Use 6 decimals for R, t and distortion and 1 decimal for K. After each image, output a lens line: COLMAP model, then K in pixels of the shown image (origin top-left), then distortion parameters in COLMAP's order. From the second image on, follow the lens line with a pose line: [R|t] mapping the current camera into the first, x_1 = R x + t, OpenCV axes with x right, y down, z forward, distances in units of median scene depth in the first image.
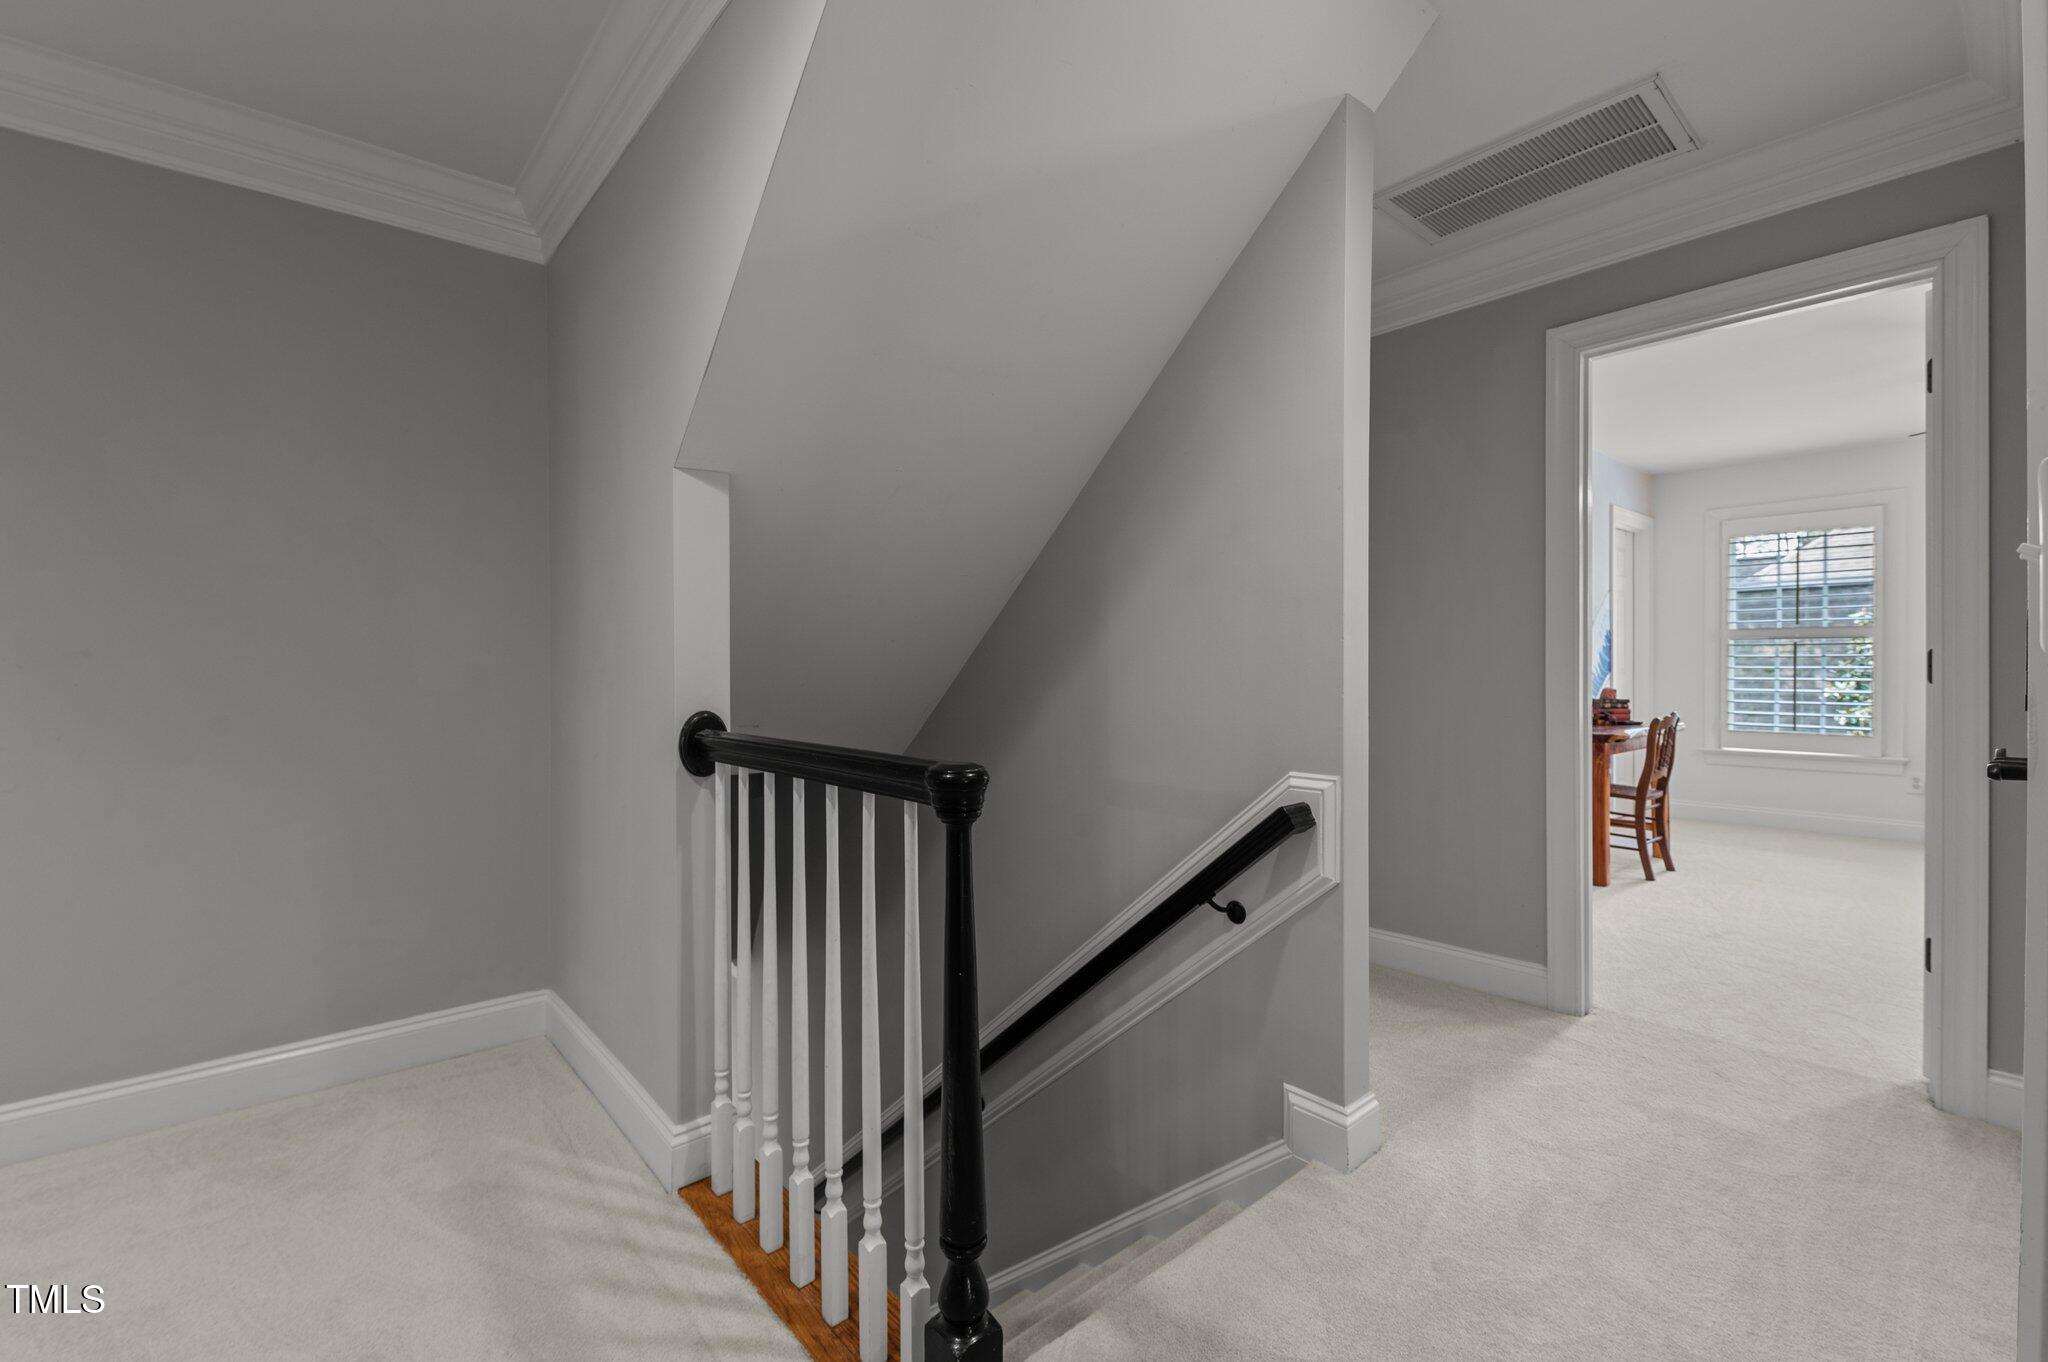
lens RADIAL K [[883.6, 0, 1011.8], [0, 883.6, 693.5], [0, 0, 1]] dist [0.013003, -0.009204]
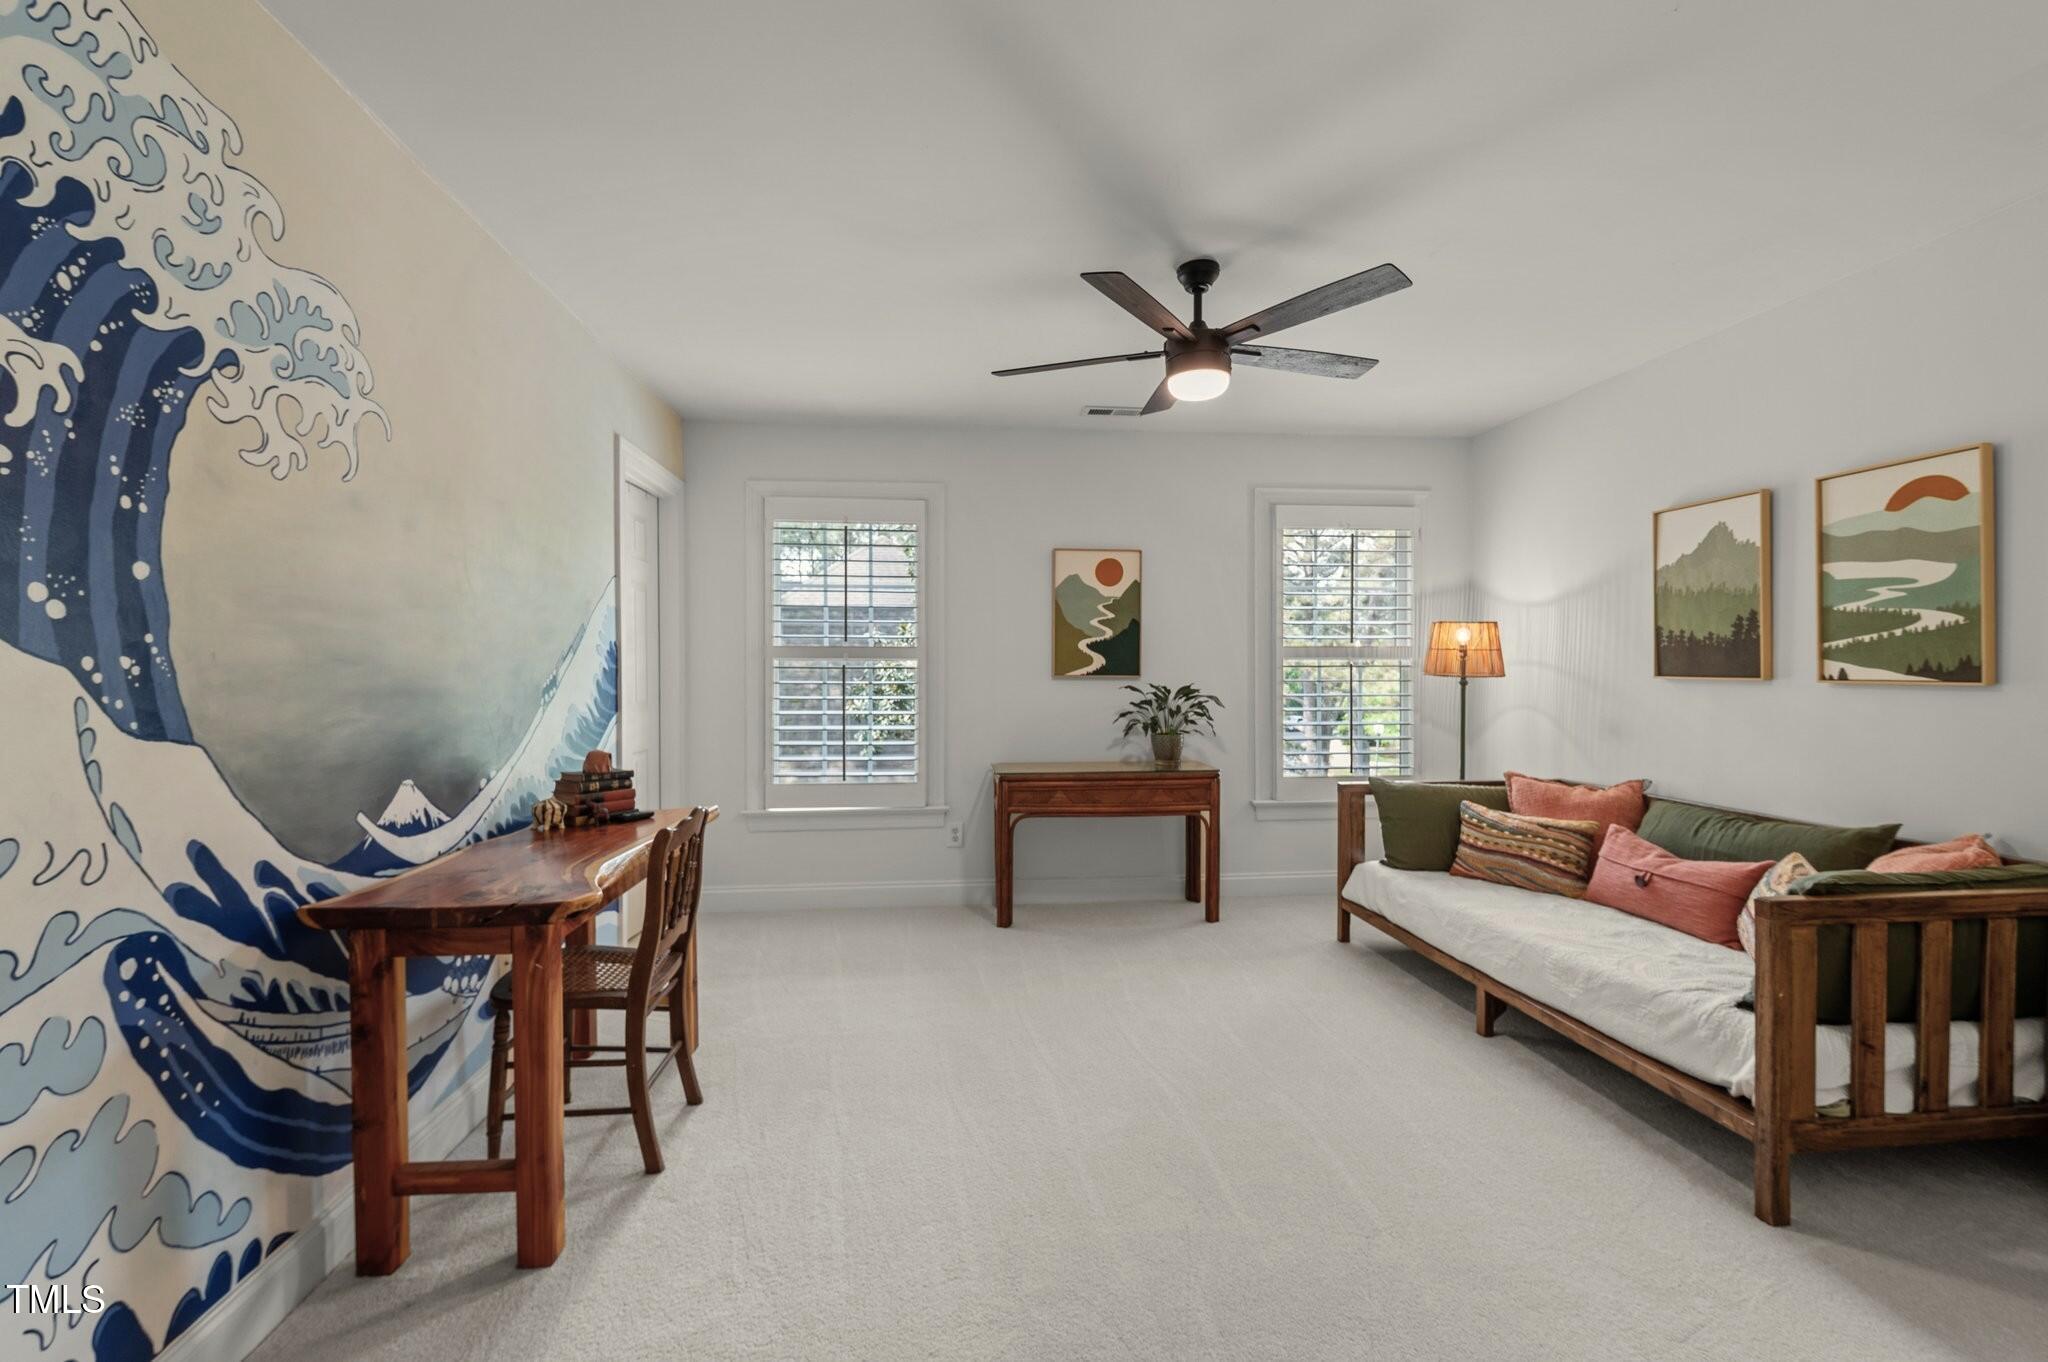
lens RADIAL K [[883.6, 0, 1011.8], [0, 883.6, 693.5], [0, 0, 1]] dist [0.013003, -0.009204]
pose [[0.581753, -0.015067, 0.813226, 0.363168], [0.013958, 0.999866, 0.008540, -0.039940], [-0.813246, 0.006383, 0.581885, 0.459497]]
